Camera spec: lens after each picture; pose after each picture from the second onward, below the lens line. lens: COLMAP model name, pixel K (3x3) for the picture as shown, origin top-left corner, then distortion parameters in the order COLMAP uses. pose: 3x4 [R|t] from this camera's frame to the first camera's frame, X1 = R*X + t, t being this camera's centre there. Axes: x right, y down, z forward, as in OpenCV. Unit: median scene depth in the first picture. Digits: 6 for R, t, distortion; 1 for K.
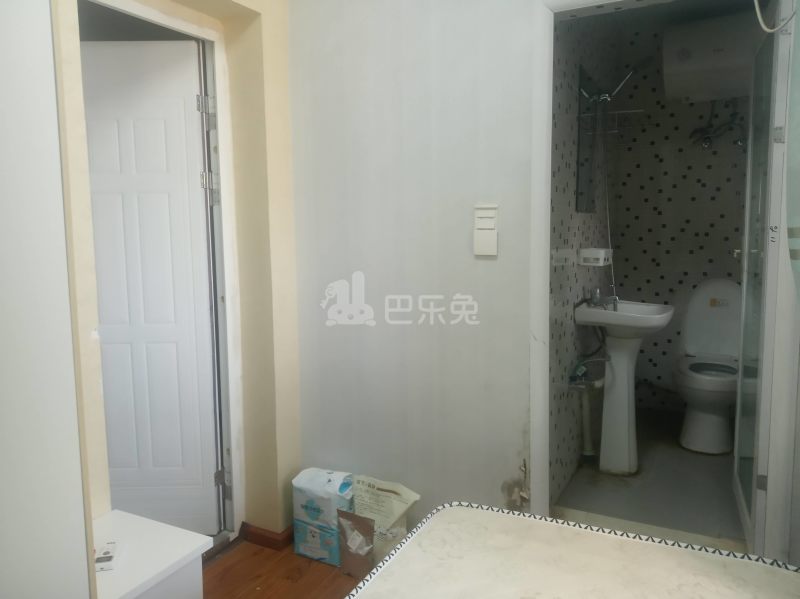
lens RADIAL K [[613.5, 0, 402.0], [0, 613.5, 289.1], [0, 0, 1]] dist [-0.004247, 0.000542]
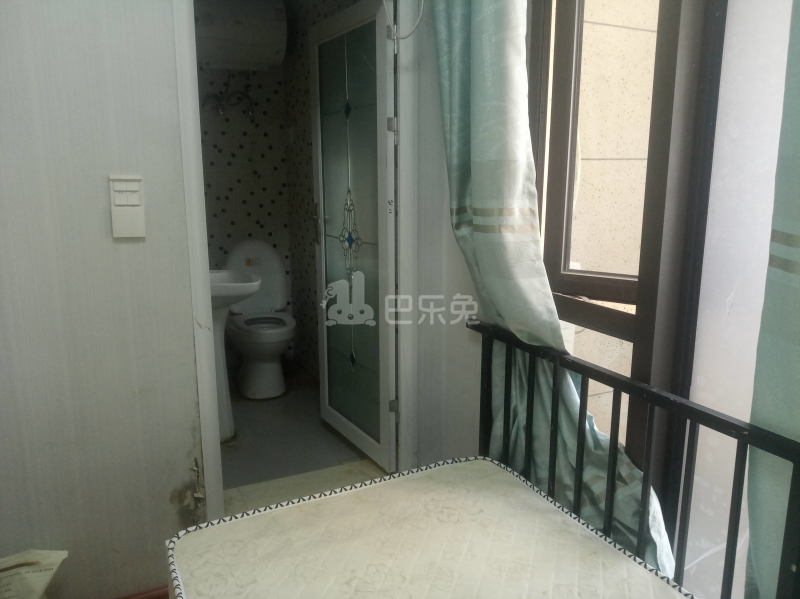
lens RADIAL K [[613.5, 0, 402.0], [0, 613.5, 289.1], [0, 0, 1]] dist [-0.004247, 0.000542]
pose [[0.590926, -0.136112, 0.795161, -0.304206], [0.075313, 0.990667, 0.113609, -0.050689], [-0.803203, -0.007249, 0.595661, 0.208131]]
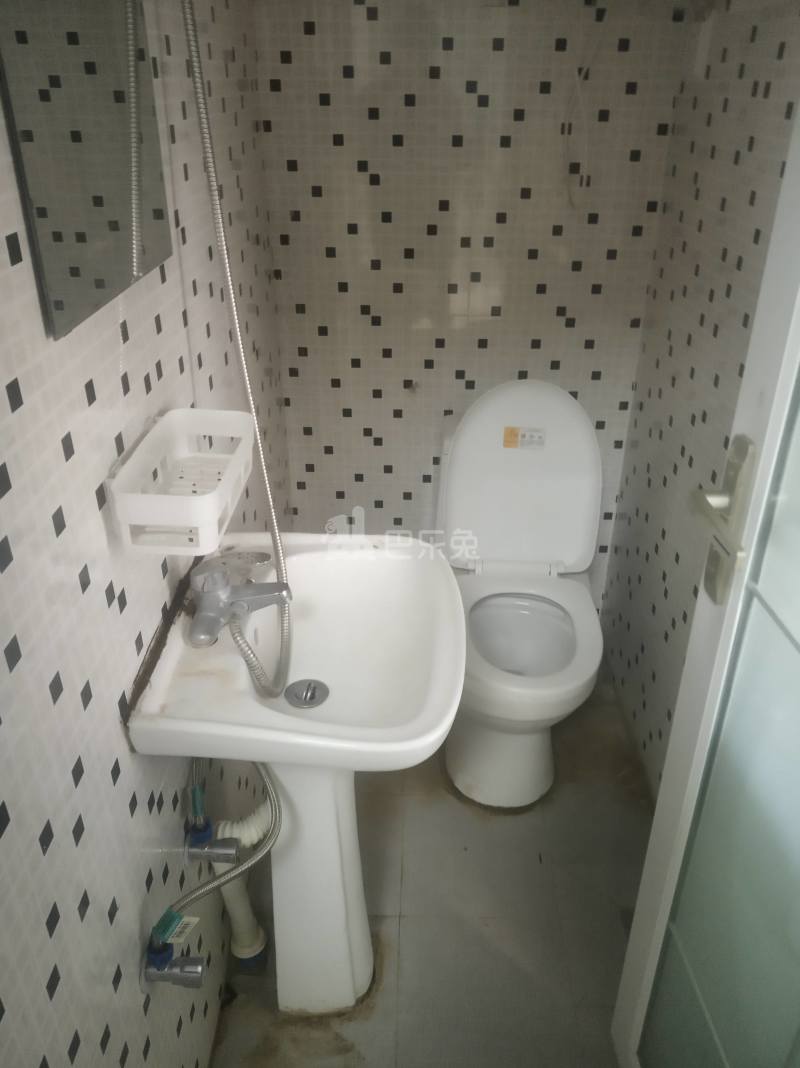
lens RADIAL K [[819.0, 0, 405.9], [0, 819.0, 534.8], [0, 0, 1]] dist [-0.004247, 0.000542]
pose [[0.894744, -0.211593, 0.393271, 0.333830], [0.032672, 0.909284, 0.414891, -0.224917], [-0.445383, -0.358372, 0.820490, 0.860179]]
